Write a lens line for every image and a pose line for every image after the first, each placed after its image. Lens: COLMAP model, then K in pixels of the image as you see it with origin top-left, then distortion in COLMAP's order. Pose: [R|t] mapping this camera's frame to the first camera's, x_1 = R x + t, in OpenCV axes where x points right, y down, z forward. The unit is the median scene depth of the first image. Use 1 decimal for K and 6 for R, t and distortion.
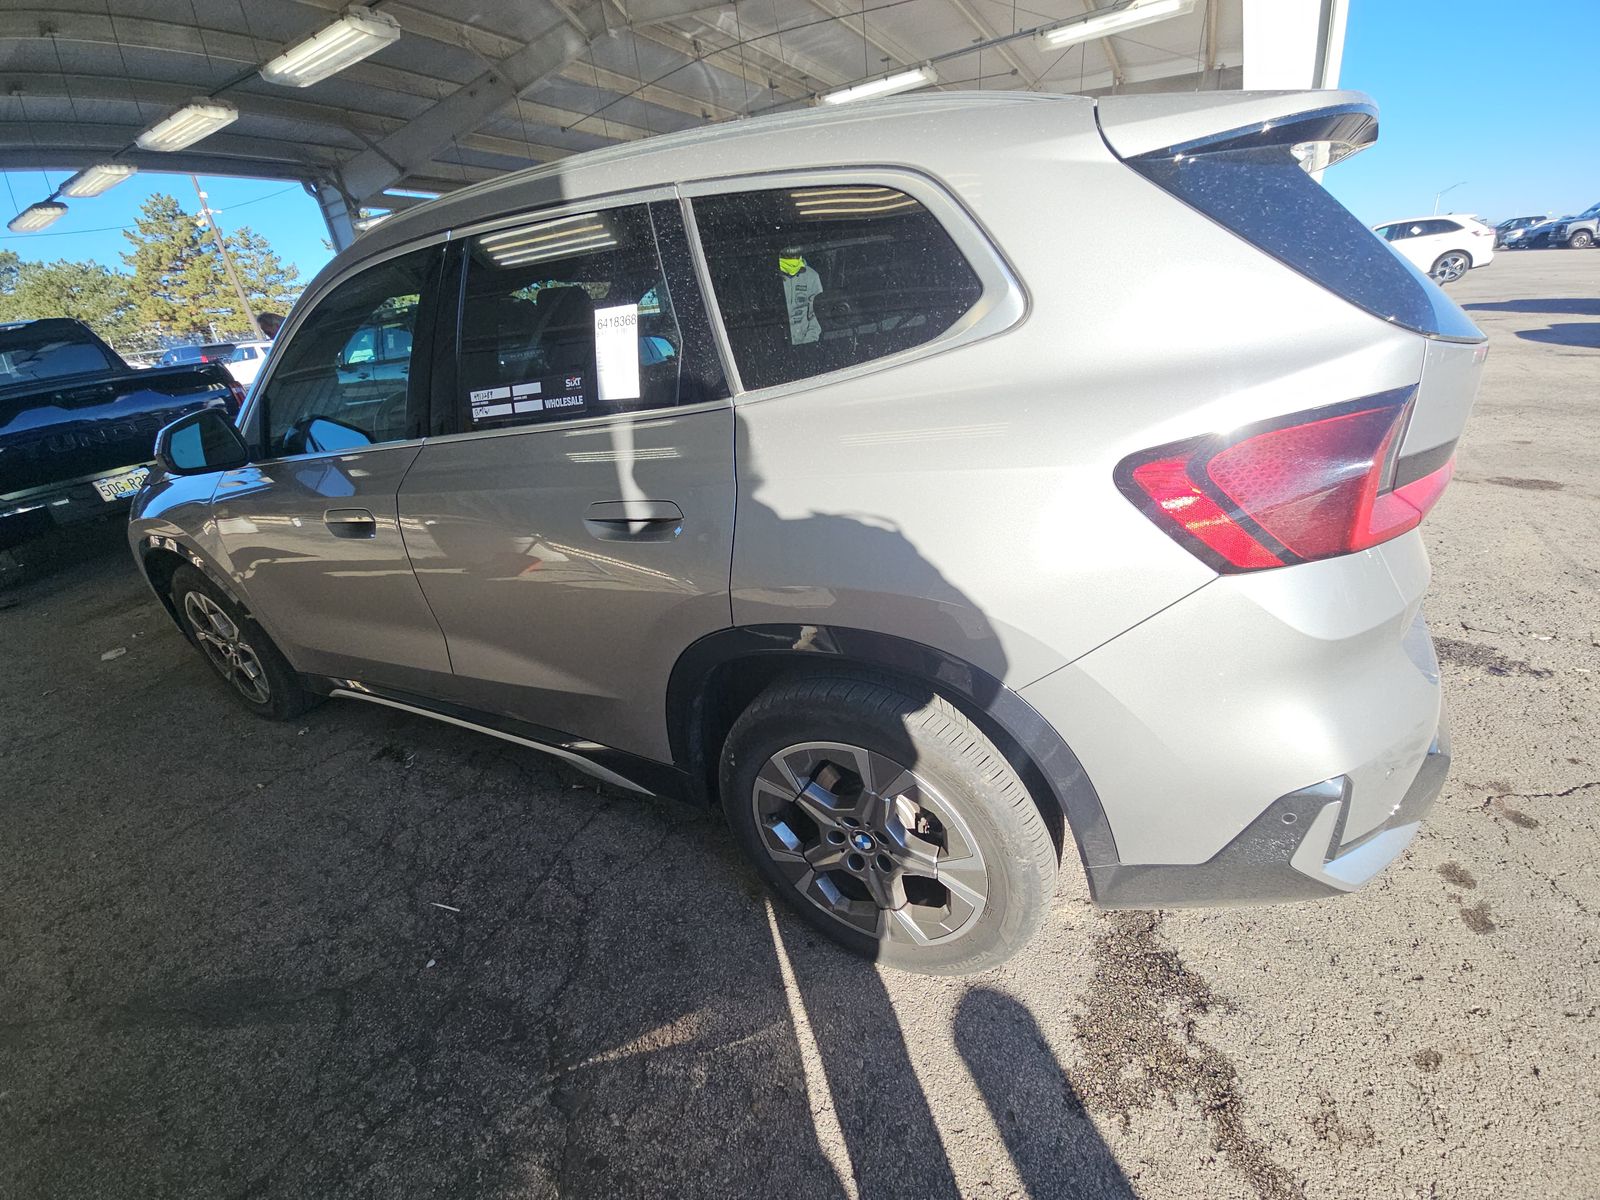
lens RADIAL K [[632.0, 0, 797.2], [0, 632.0, 605.0], [0, 0, 1]] dist [0.001538, -0.007343]
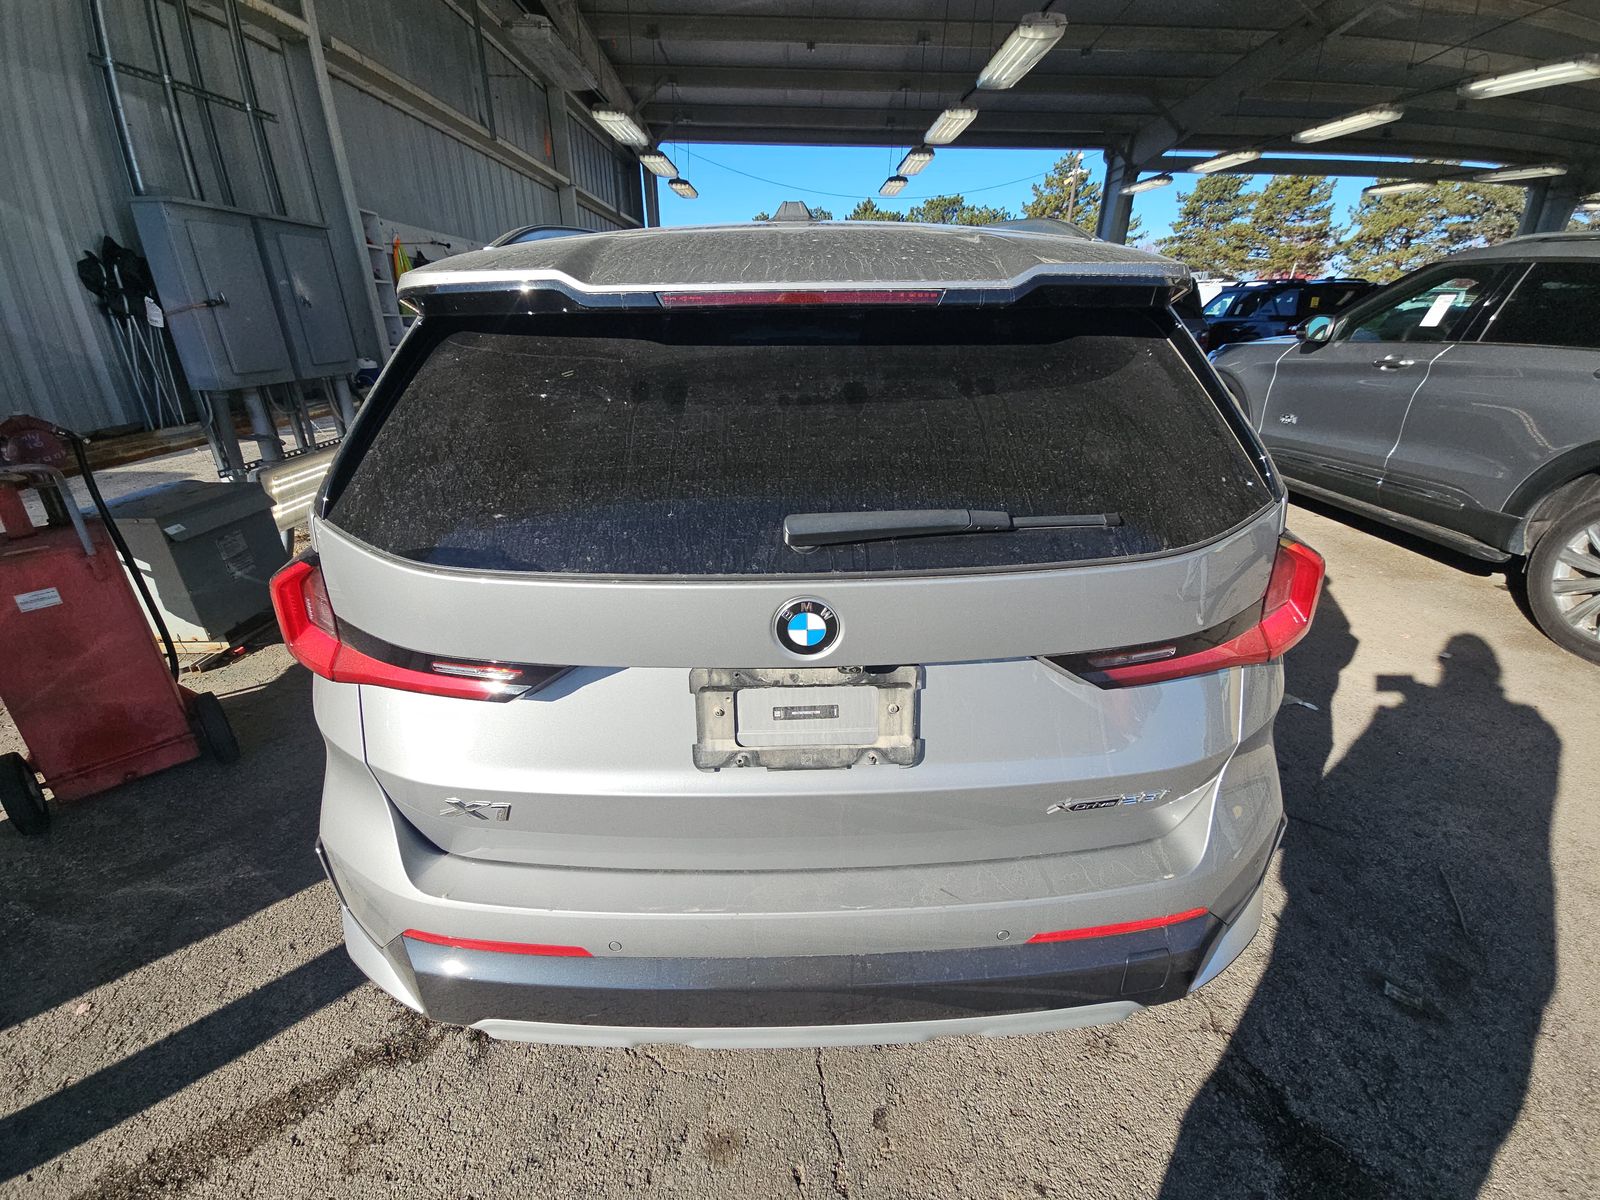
lens RADIAL K [[629.5, 0, 800.0], [0, 629.5, 600.0], [0, 0, 1]] dist [-0.002668, -0.000652]
pose [[0.505350, 0.466078, -0.726218, 1.575069], [-0.429010, 0.865910, 0.257198, -0.656379], [0.748713, 0.181580, 0.637540, 0.650232]]
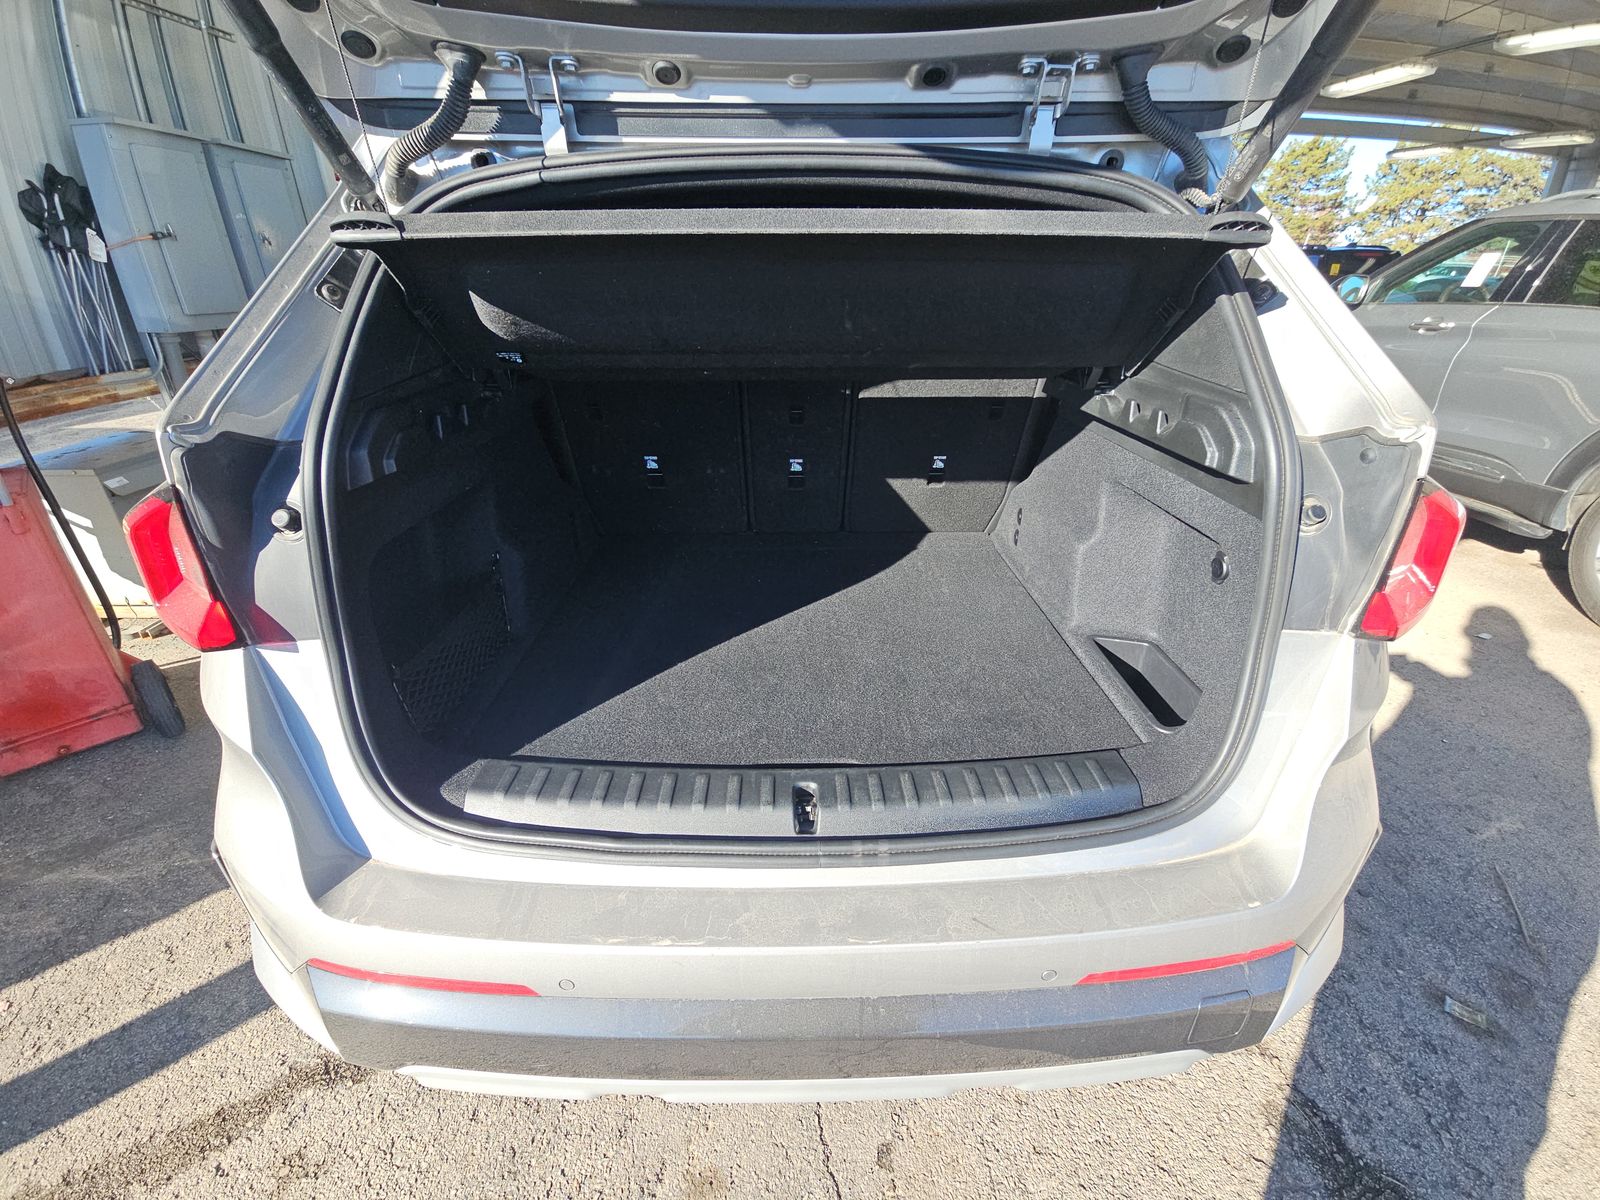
lens RADIAL K [[632.0, 0, 797.2], [0, 632.0, 605.0], [0, 0, 1]] dist [0.001538, -0.007343]
pose [[0.500179, 0.508395, -0.700967, 1.442275], [-0.439696, 0.846493, 0.300194, -0.588184], [0.745981, 0.158062, 0.646938, 0.770854]]
